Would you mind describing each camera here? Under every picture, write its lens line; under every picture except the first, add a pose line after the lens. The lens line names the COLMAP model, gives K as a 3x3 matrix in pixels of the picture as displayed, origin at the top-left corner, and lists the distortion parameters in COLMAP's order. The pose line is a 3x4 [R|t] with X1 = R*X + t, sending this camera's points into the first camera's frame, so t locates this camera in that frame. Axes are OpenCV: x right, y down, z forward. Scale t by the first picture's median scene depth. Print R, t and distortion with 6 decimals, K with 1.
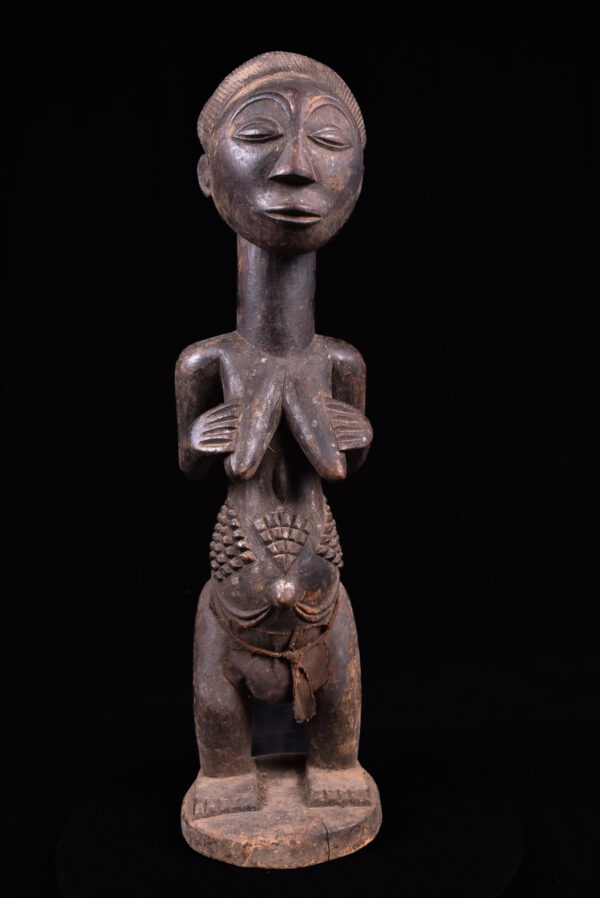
lens RADIAL K [[829.2, 0, 298.3], [0, 829.2, 453.3], [0, 0, 1]] dist [-0.075563, 0.000000]
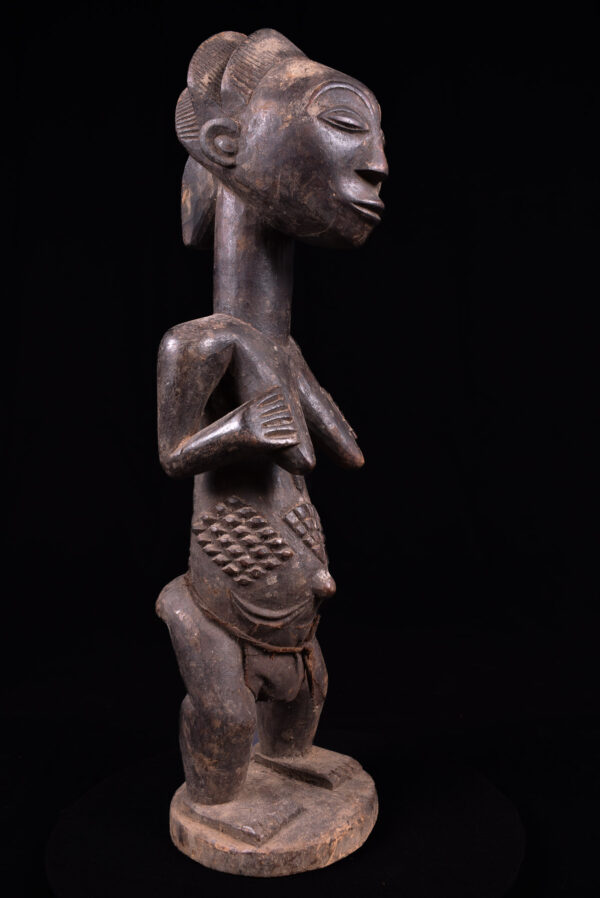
lens RADIAL K [[829.2, 0, 299.8], [0, 829.2, 451.3], [0, 0, 1]] dist [-0.075563, 0.000000]
pose [[0.651649, -0.042814, 0.757312, -0.776256], [0.039783, 0.998961, 0.022242, -0.013295], [-0.757477, 0.015634, 0.652675, 0.361279]]
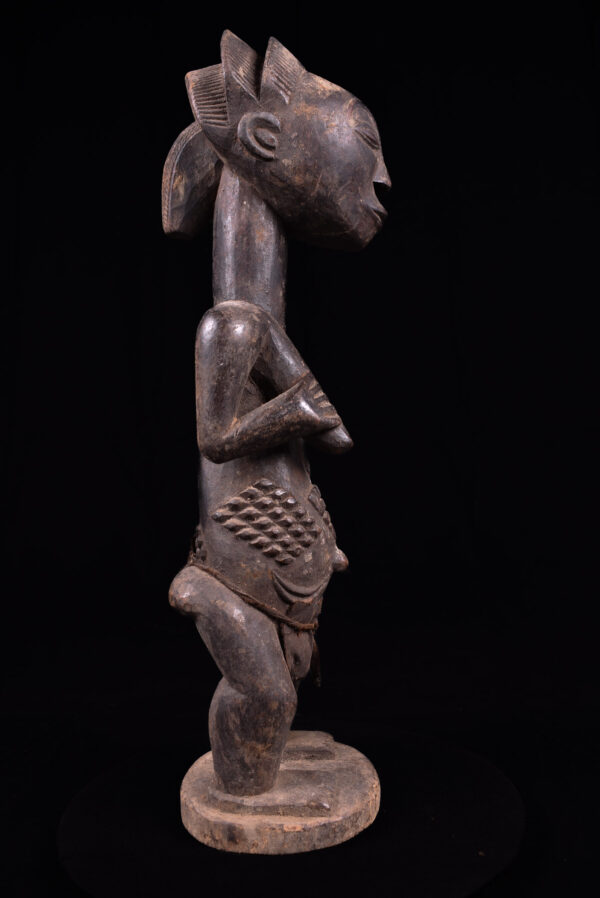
lens RADIAL K [[829.2, 0, 298.3], [0, 829.2, 448.7], [0, 0, 1]] dist [-0.075563, 0.000000]
pose [[0.139539, -0.006450, 0.990196, -1.066810], [0.069629, 0.997567, -0.003314, 0.028218], [-0.987766, 0.069408, 0.139648, 0.877550]]
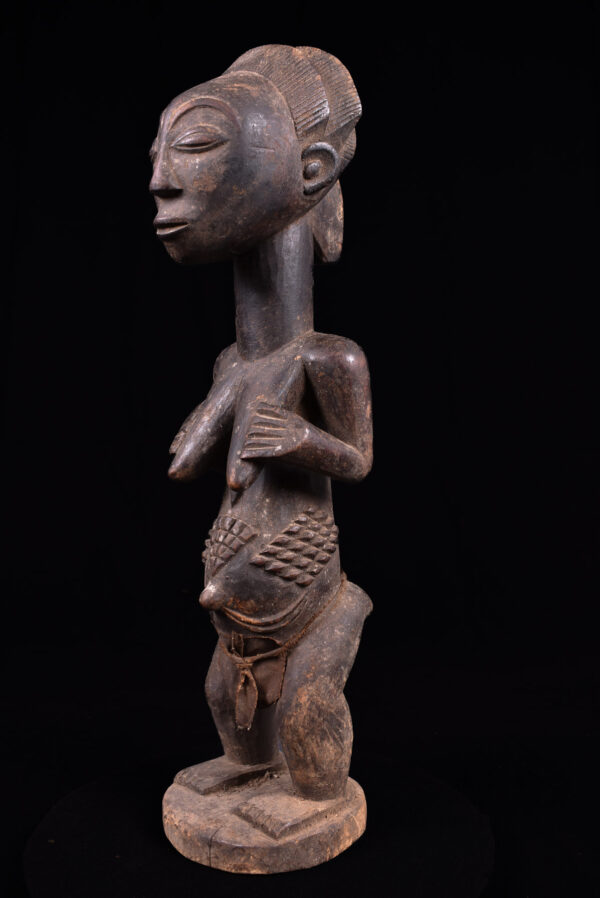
lens RADIAL K [[829.2, 0, 299.1], [0, 829.2, 451.6], [0, 0, 1]] dist [-0.075563, 0.000000]
pose [[0.589893, 0.055568, -0.805567, 0.846774], [-0.036739, 0.998443, 0.041970, -0.053175], [0.806645, 0.004837, 0.591016, 0.477497]]
